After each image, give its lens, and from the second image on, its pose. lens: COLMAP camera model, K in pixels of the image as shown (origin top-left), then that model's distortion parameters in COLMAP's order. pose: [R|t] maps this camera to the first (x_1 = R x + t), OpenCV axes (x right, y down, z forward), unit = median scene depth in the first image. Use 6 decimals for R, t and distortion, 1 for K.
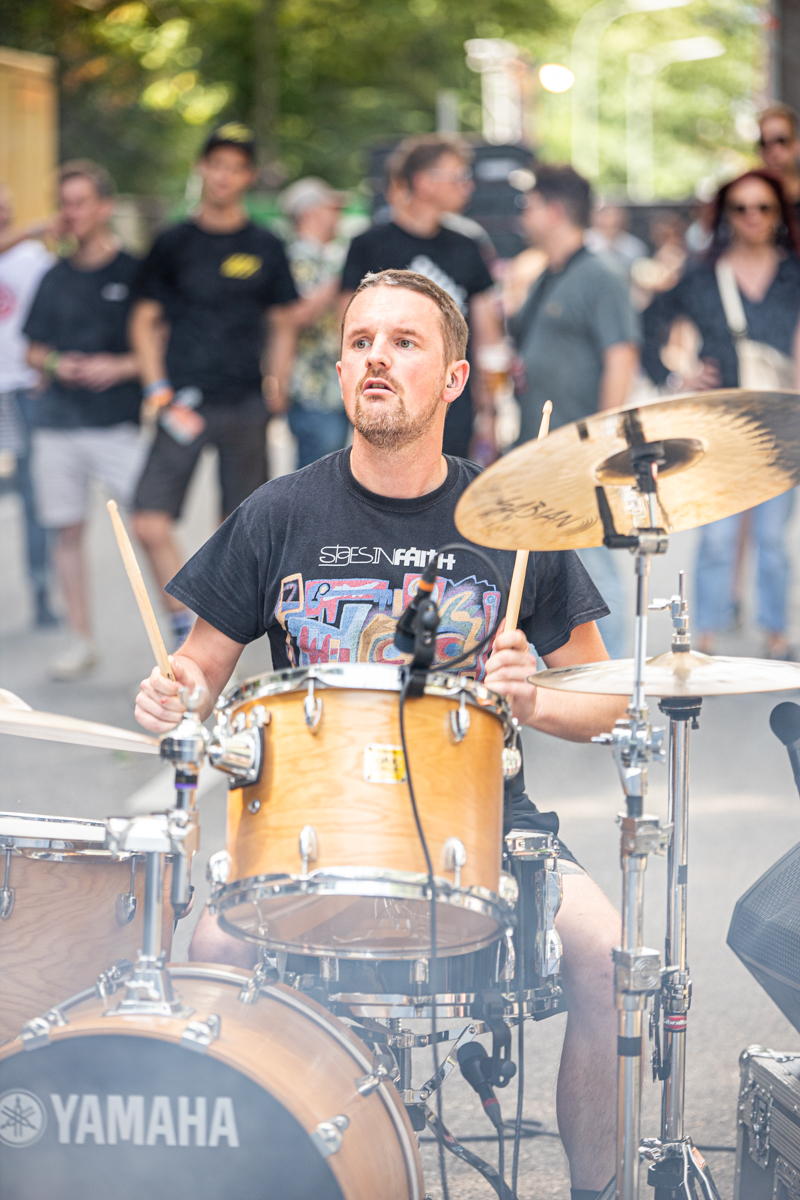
lens RADIAL K [[5362.4, 0, 398.7], [0, 5362.4, 602.8], [0, 0, 1]] dist [0.149236, 0.000000]
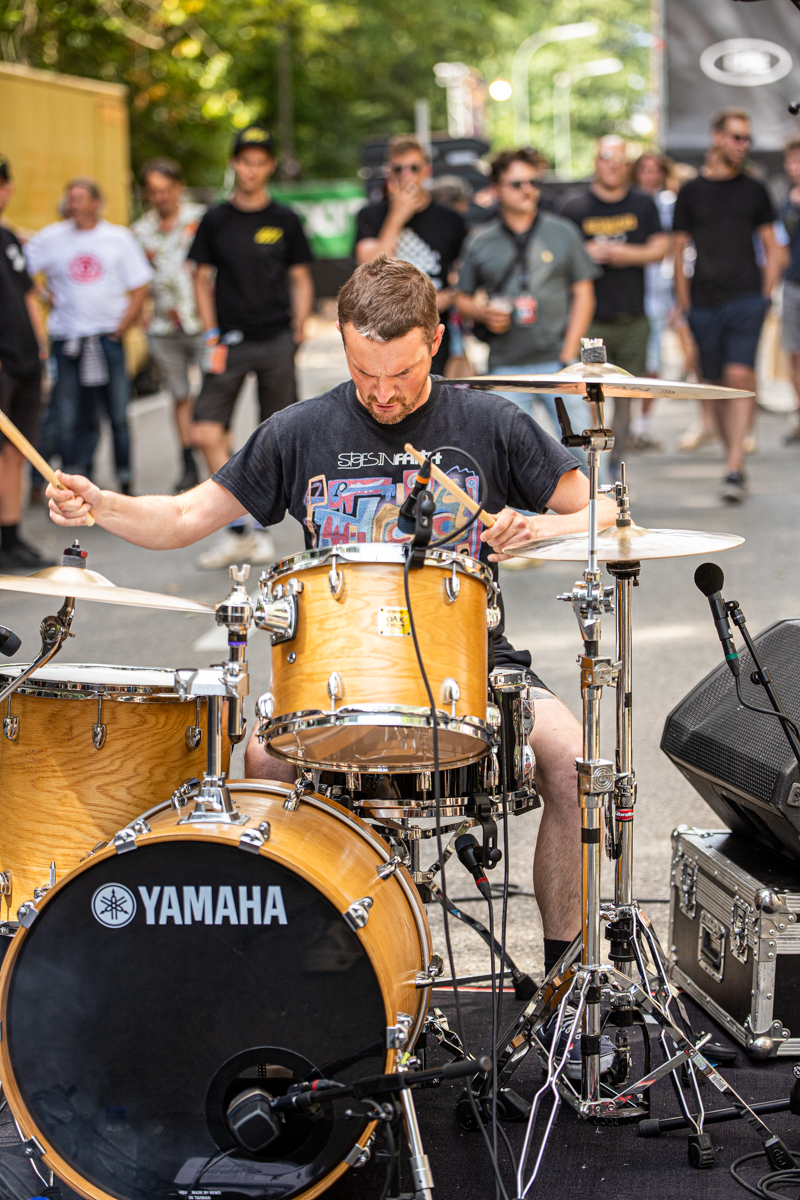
lens RADIAL K [[3614.0, 0, 407.2], [0, 3614.0, 598.9], [0, 0, 1]] dist [-0.070497, 0.000000]
pose [[0.999620, -0.026822, 0.006355, -0.004575], [0.026573, 0.998982, 0.036446, -0.006104], [-0.007326, -0.036263, 0.999315, 0.142751]]
